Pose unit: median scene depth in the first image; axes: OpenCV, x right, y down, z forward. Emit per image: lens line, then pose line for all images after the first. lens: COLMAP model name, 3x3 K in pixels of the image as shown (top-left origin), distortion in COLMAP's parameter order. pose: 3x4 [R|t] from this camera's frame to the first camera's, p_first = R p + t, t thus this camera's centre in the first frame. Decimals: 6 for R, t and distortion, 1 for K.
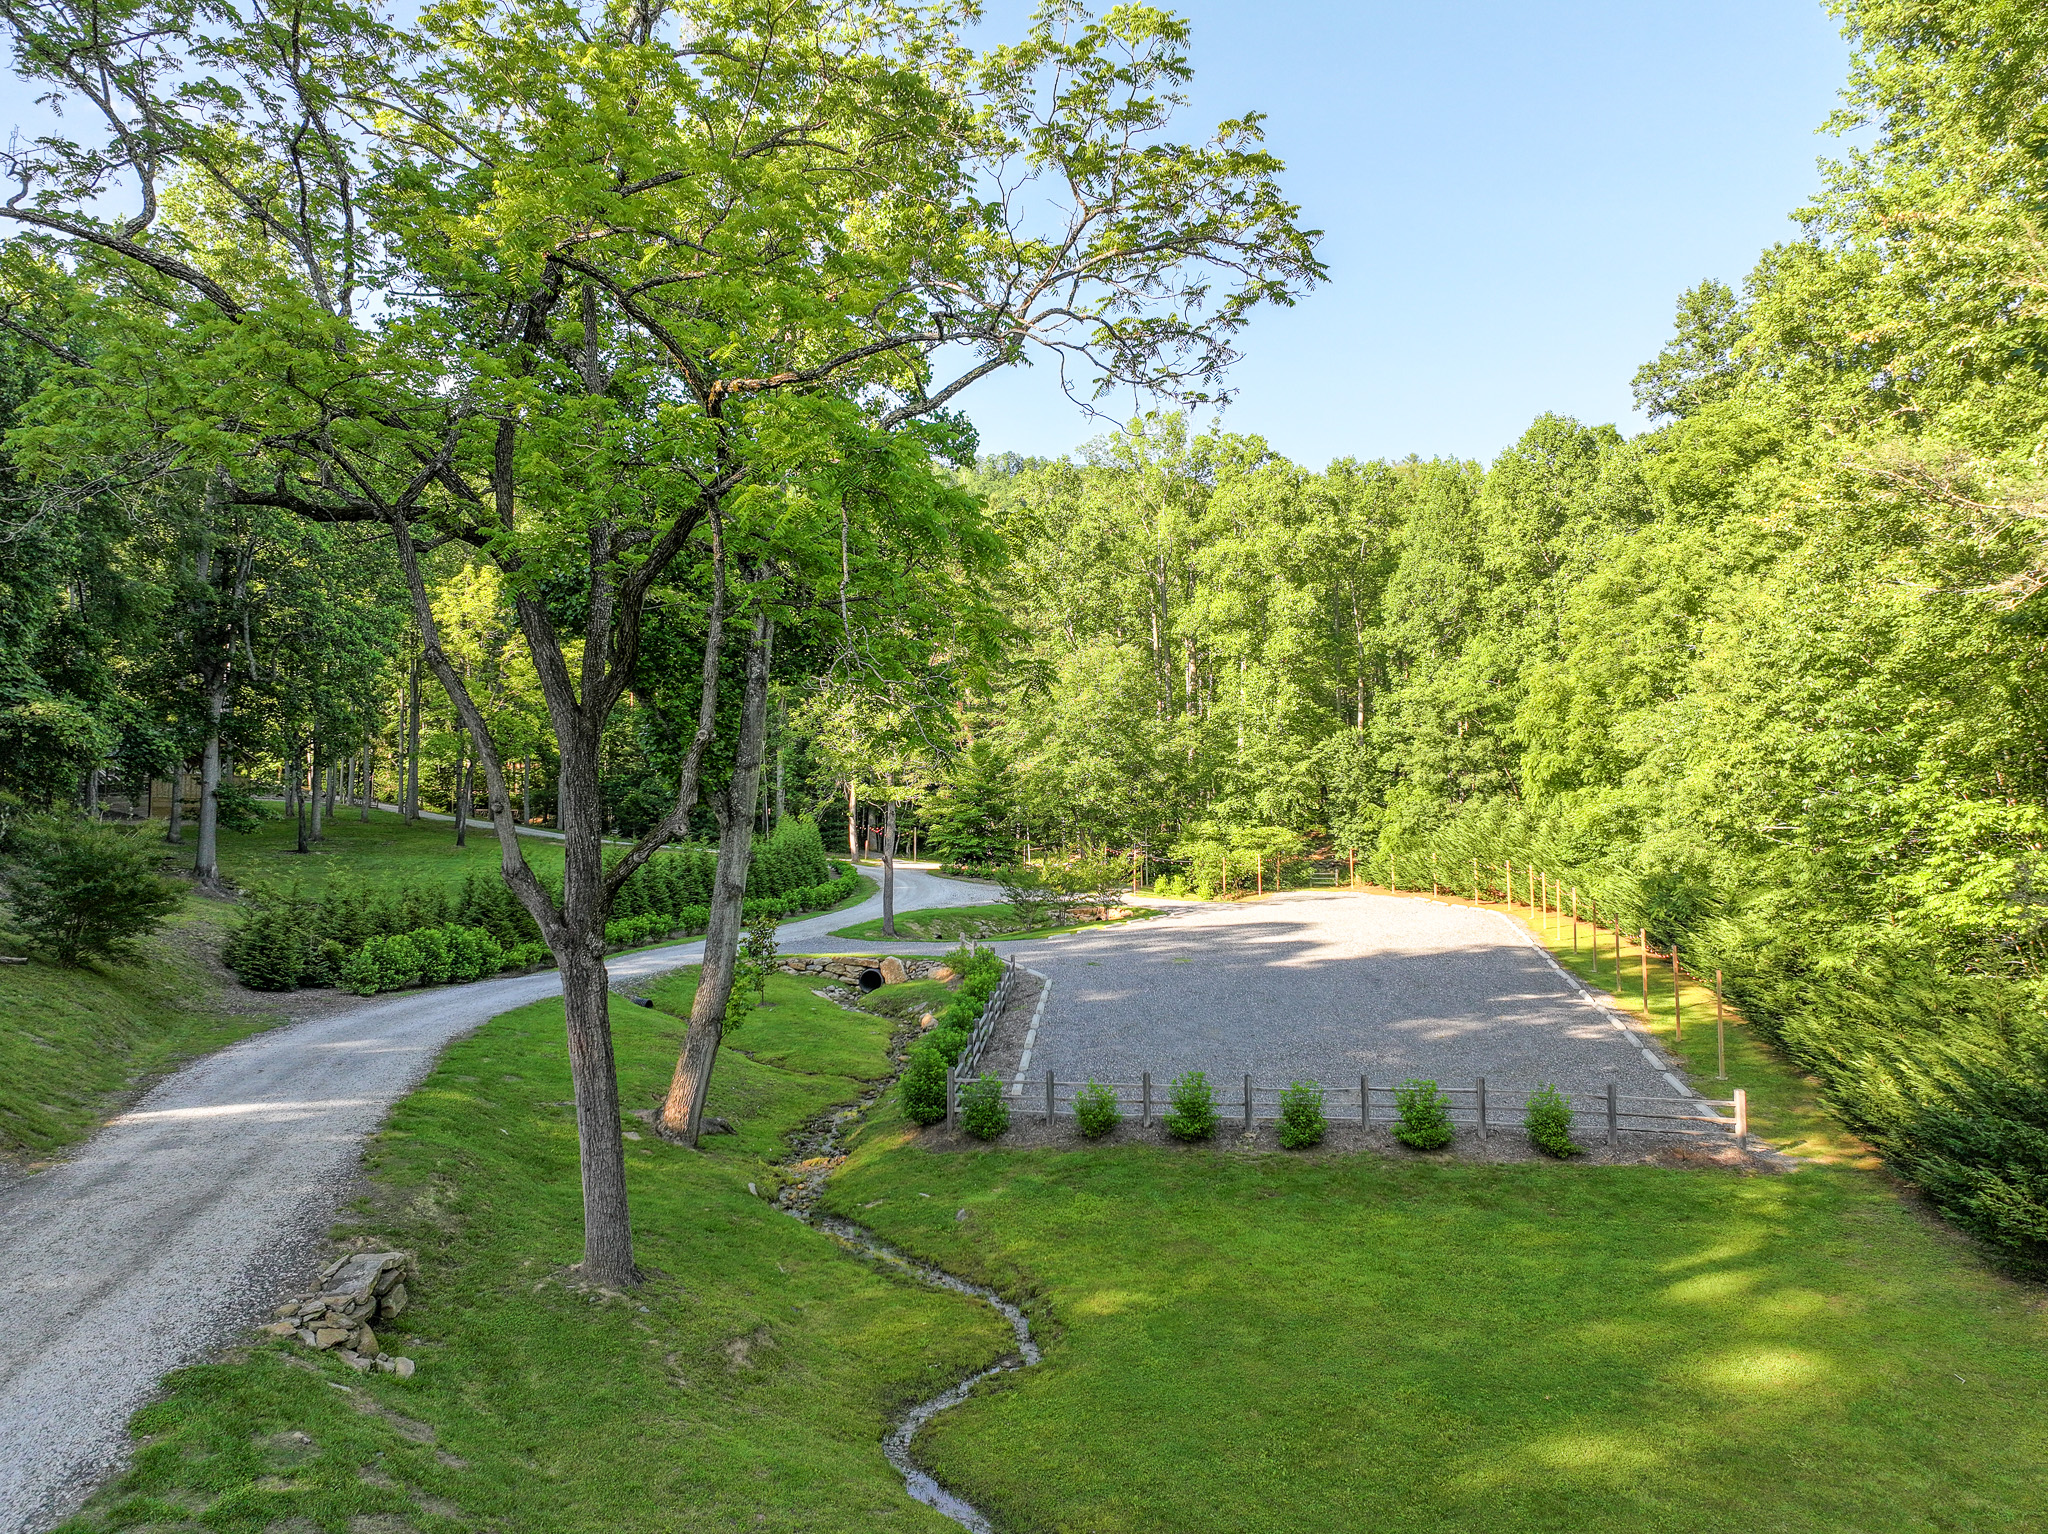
lens RADIAL K [[1428.5, 0, 1024.0], [0, 1428.5, 767.0], [0, 0, 1]] dist [0.008818, 0.005275]
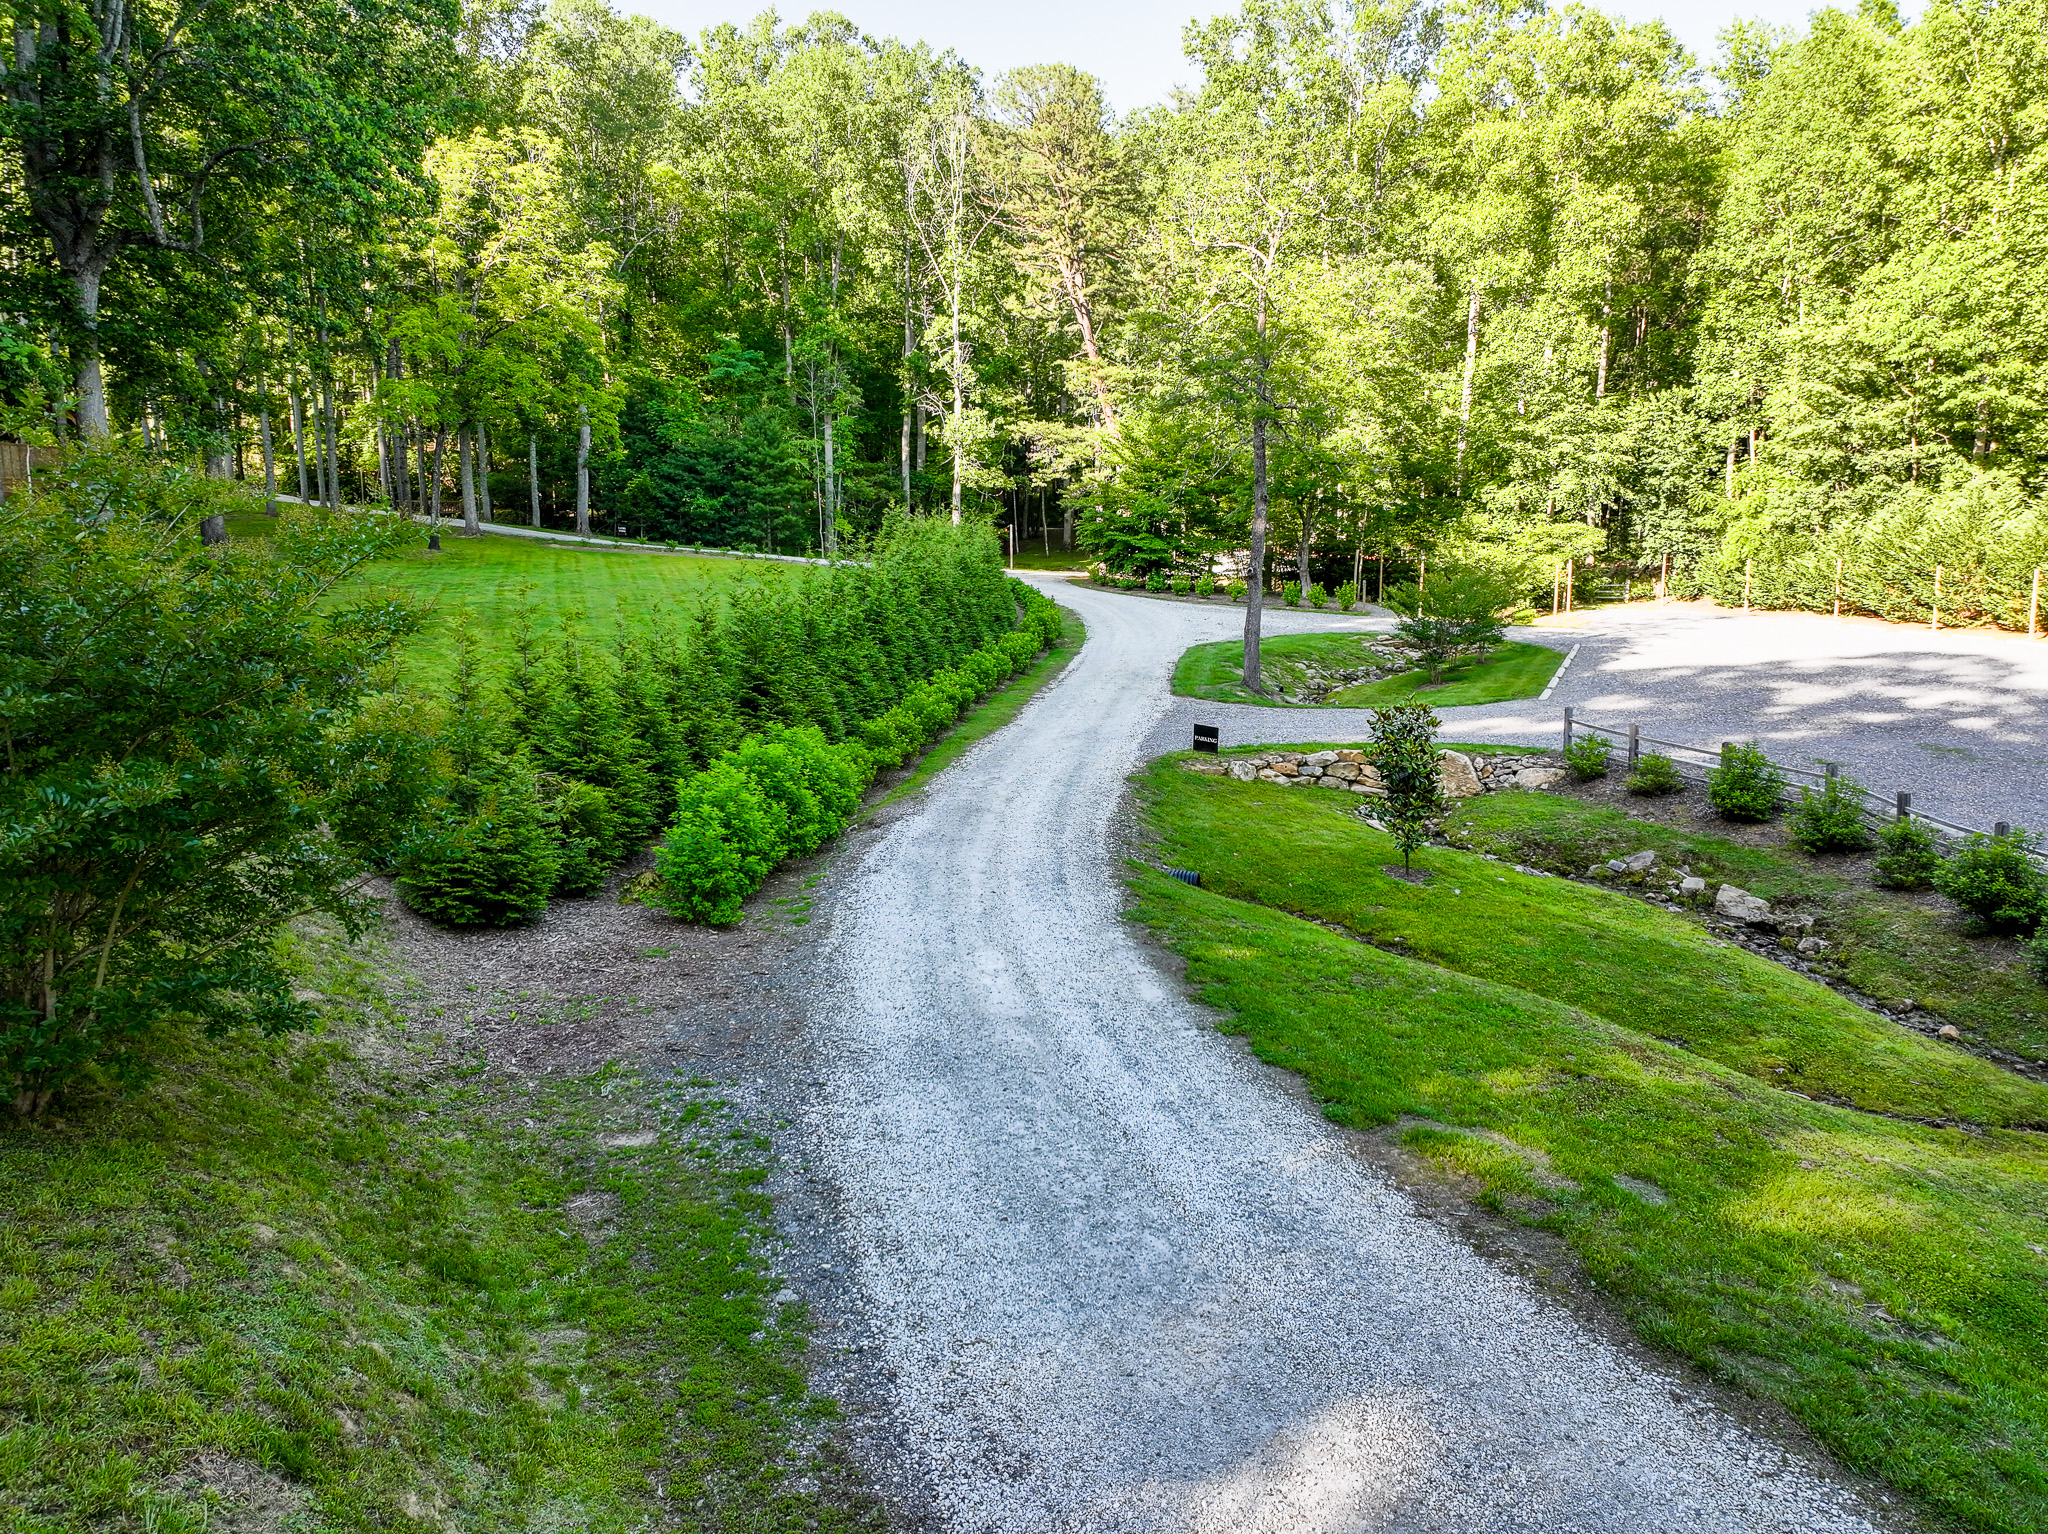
lens RADIAL K [[1428.5, 0, 1024.0], [0, 1428.5, 767.0], [0, 0, 1]] dist [0.008818, 0.005275]
pose [[0.993945, -0.017539, 0.108466, -0.198005], [-0.005486, 0.978024, 0.208422, 0.012507], [-0.109738, -0.207756, 0.972006, 0.282300]]
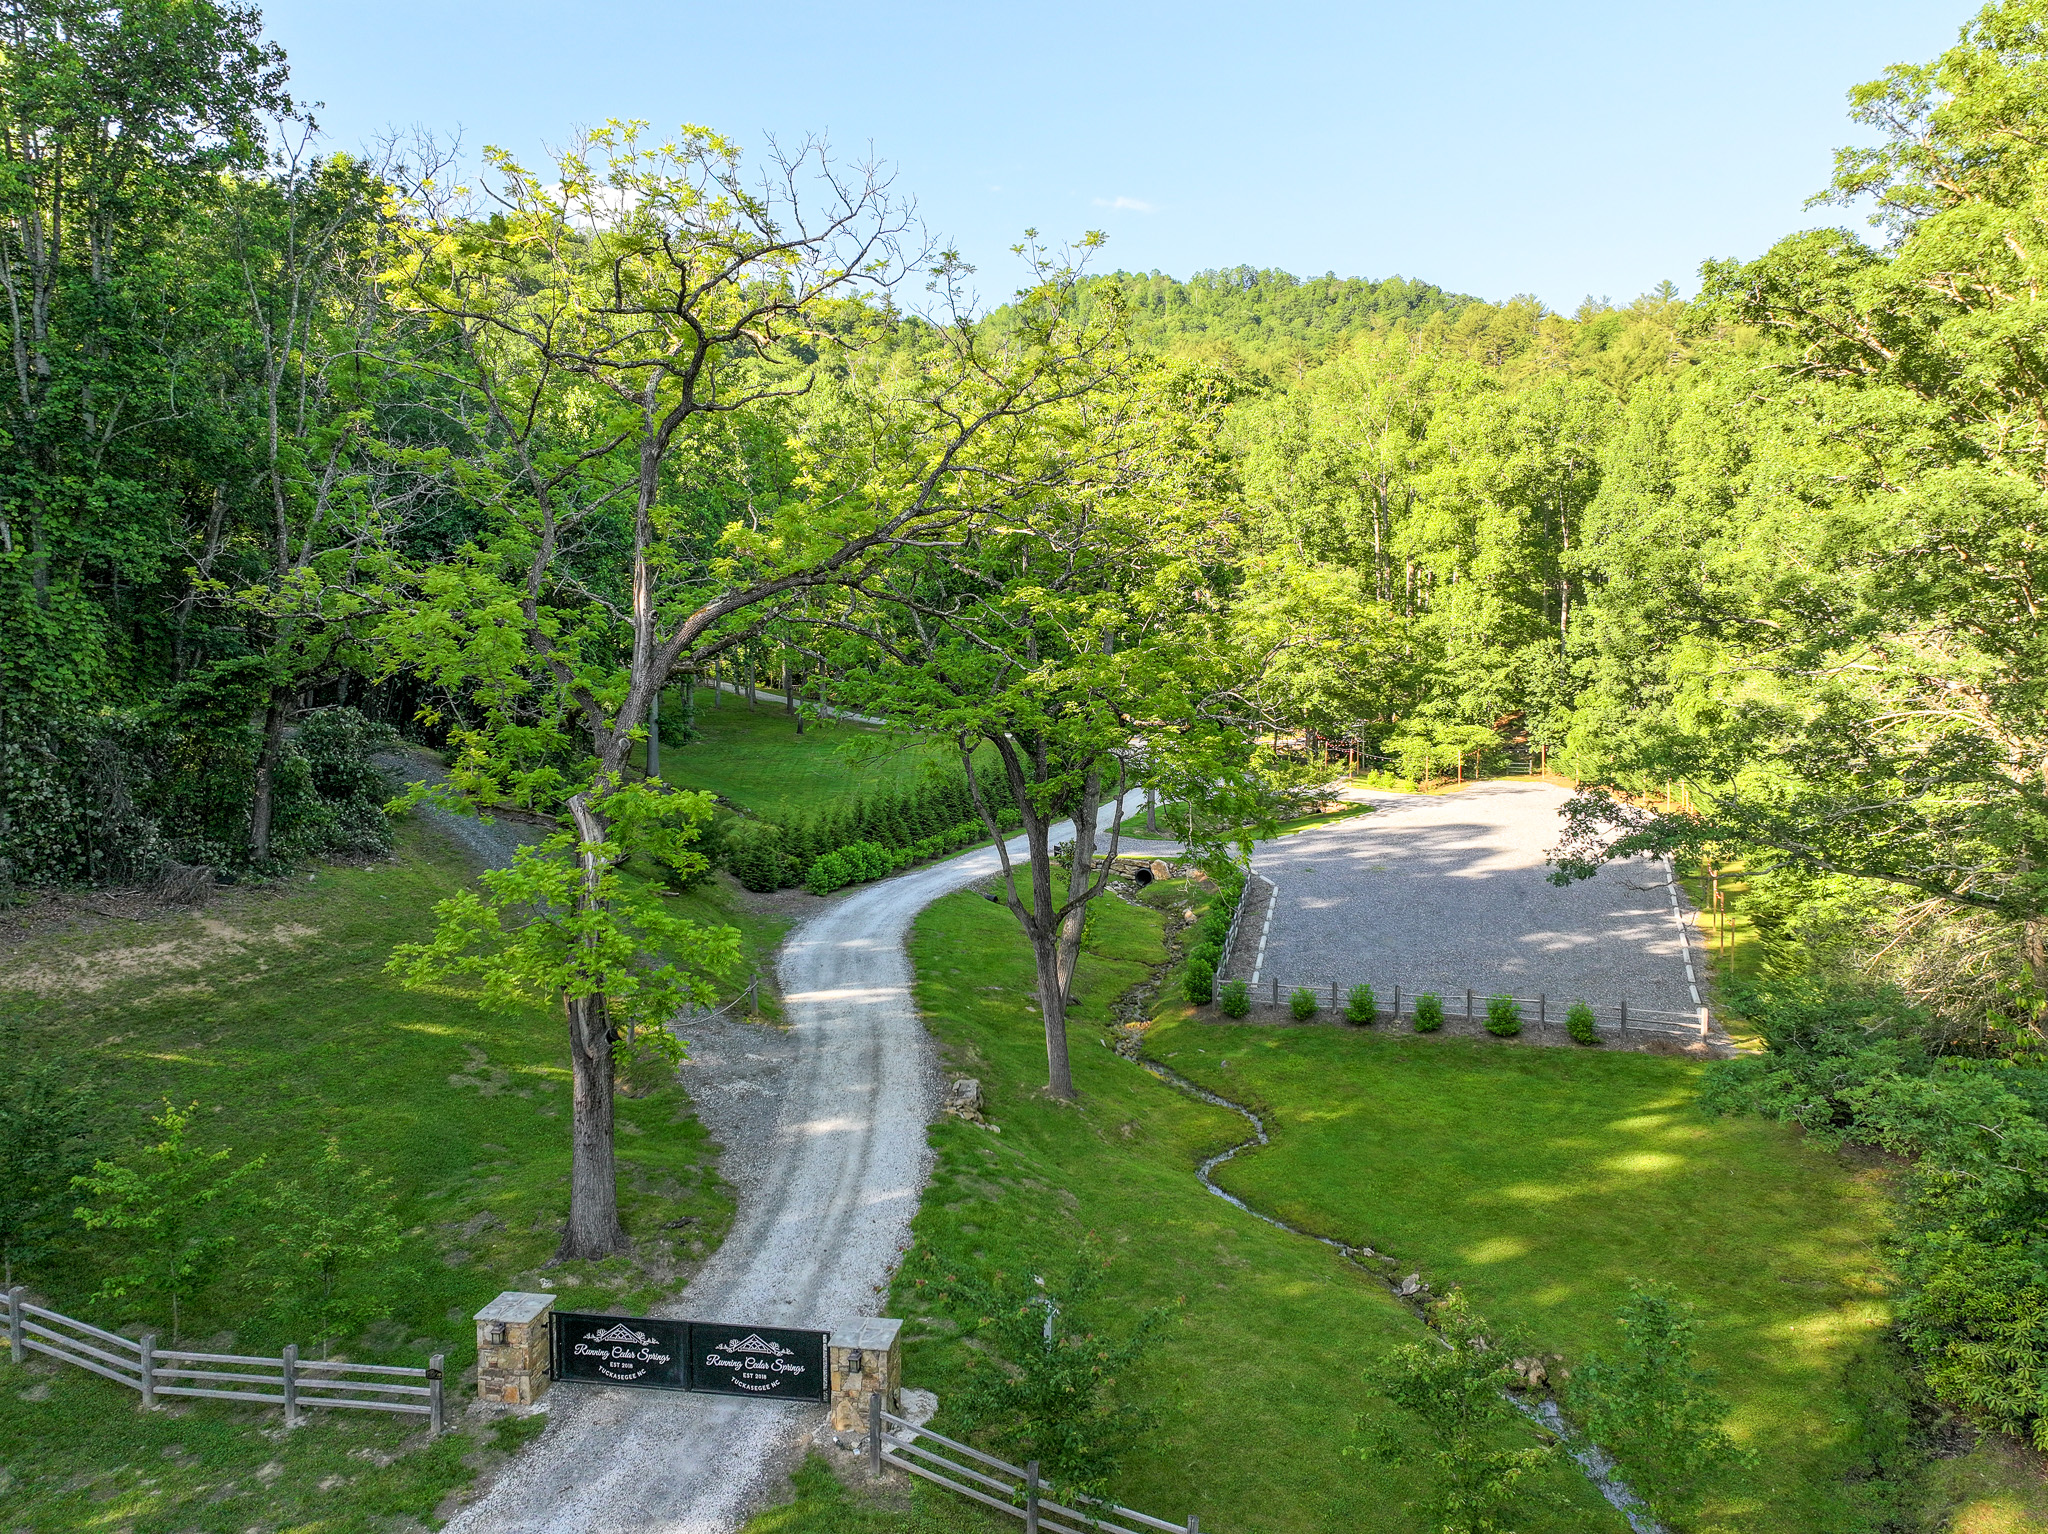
lens RADIAL K [[1428.5, 0, 1024.0], [0, 1428.5, 767.0], [0, 0, 1]] dist [0.008818, 0.005275]
pose [[0.987335, 0.009184, -0.158383, -0.003081], [0.011623, 0.991453, 0.129947, -0.081979], [0.158223, -0.130142, 0.978789, -0.209158]]
